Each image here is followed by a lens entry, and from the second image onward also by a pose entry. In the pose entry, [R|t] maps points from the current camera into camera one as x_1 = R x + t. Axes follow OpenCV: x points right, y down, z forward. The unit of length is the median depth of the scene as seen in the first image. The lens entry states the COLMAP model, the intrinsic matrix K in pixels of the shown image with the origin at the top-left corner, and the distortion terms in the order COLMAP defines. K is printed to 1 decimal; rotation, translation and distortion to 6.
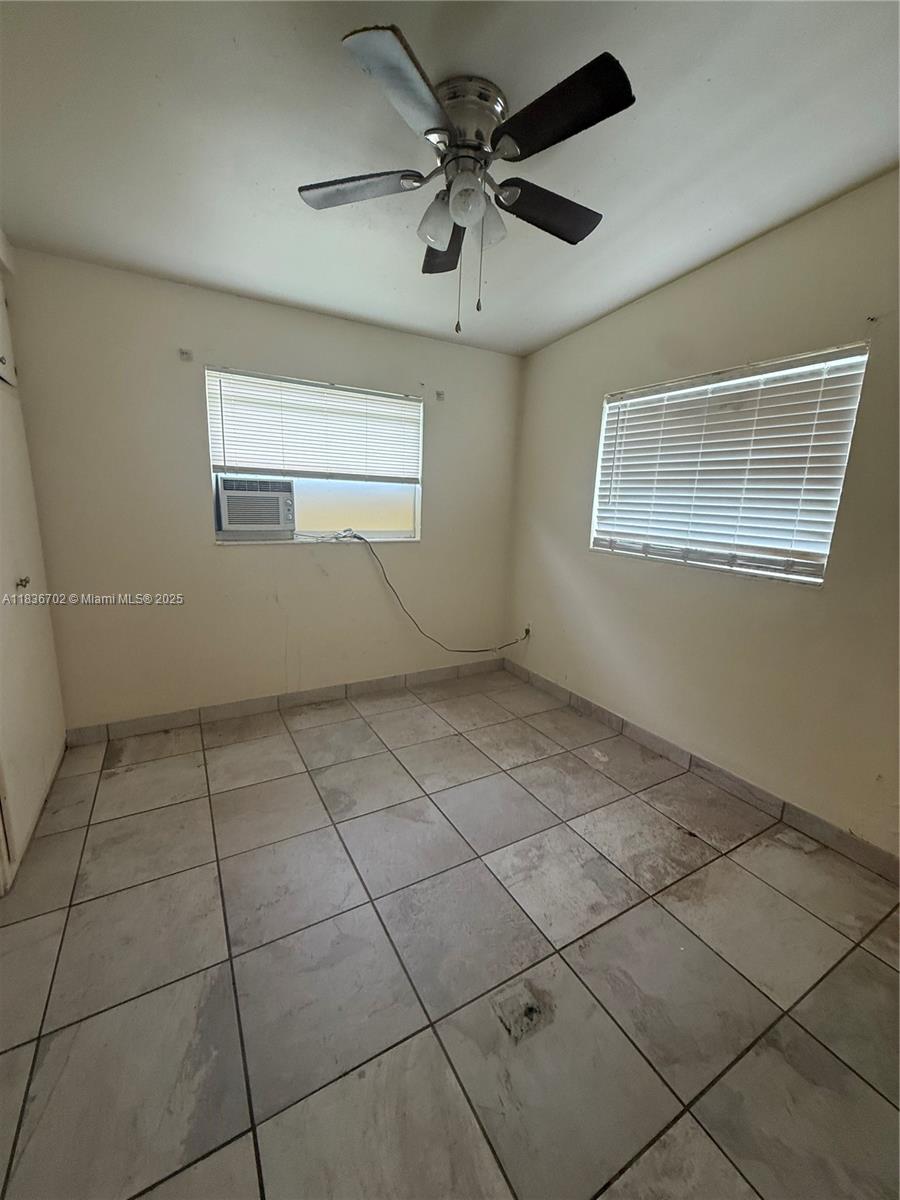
lens RADIAL K [[477.4, 0, 449.2], [0, 477.4, 598.6], [0, 0, 1]] dist [-0.001598, -0.000067]
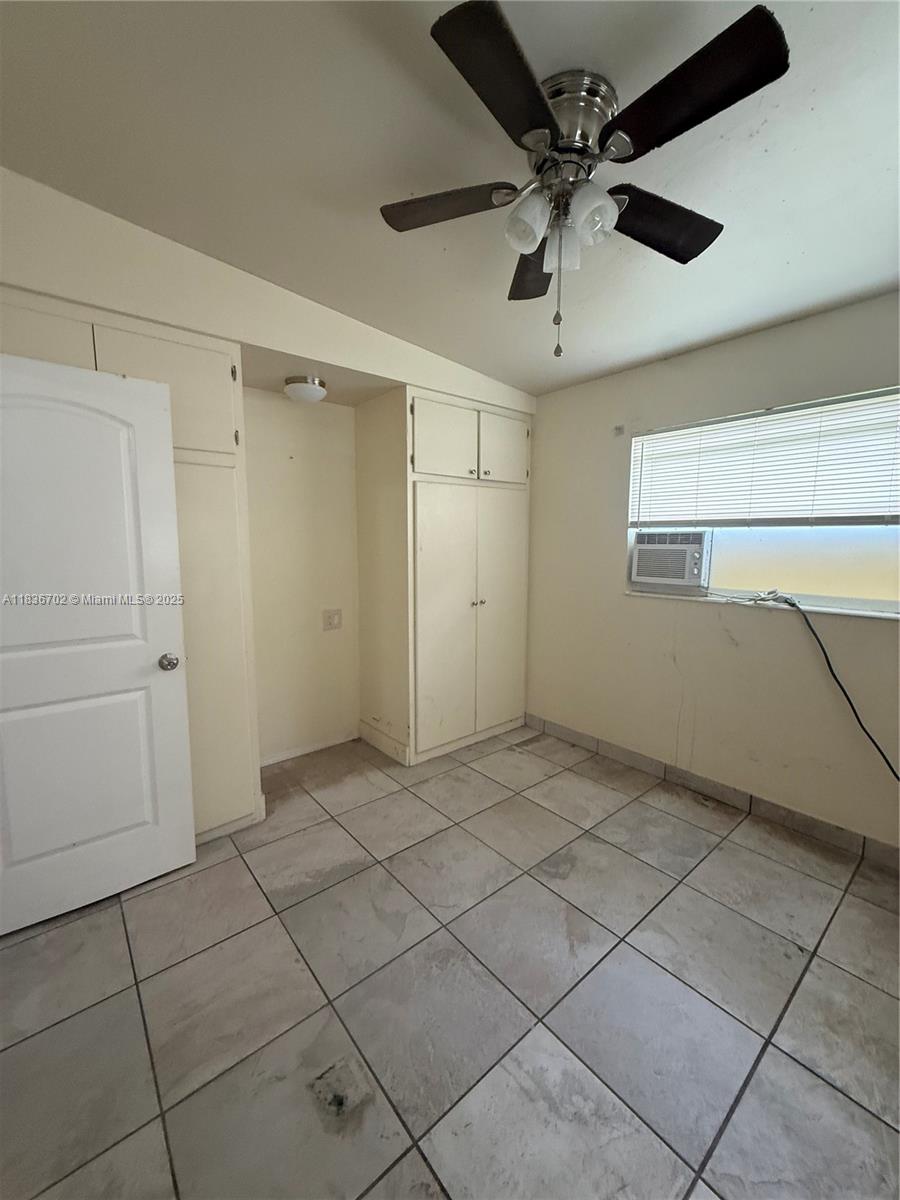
lens RADIAL K [[477.4, 0, 447.9], [0, 477.4, 599.2], [0, 0, 1]] dist [-0.001598, -0.000067]
pose [[0.168032, 0.084744, -0.982132, 0.515868], [-0.201218, 0.978270, 0.049985, -0.078137], [0.965027, 0.189224, 0.181433, 0.436909]]
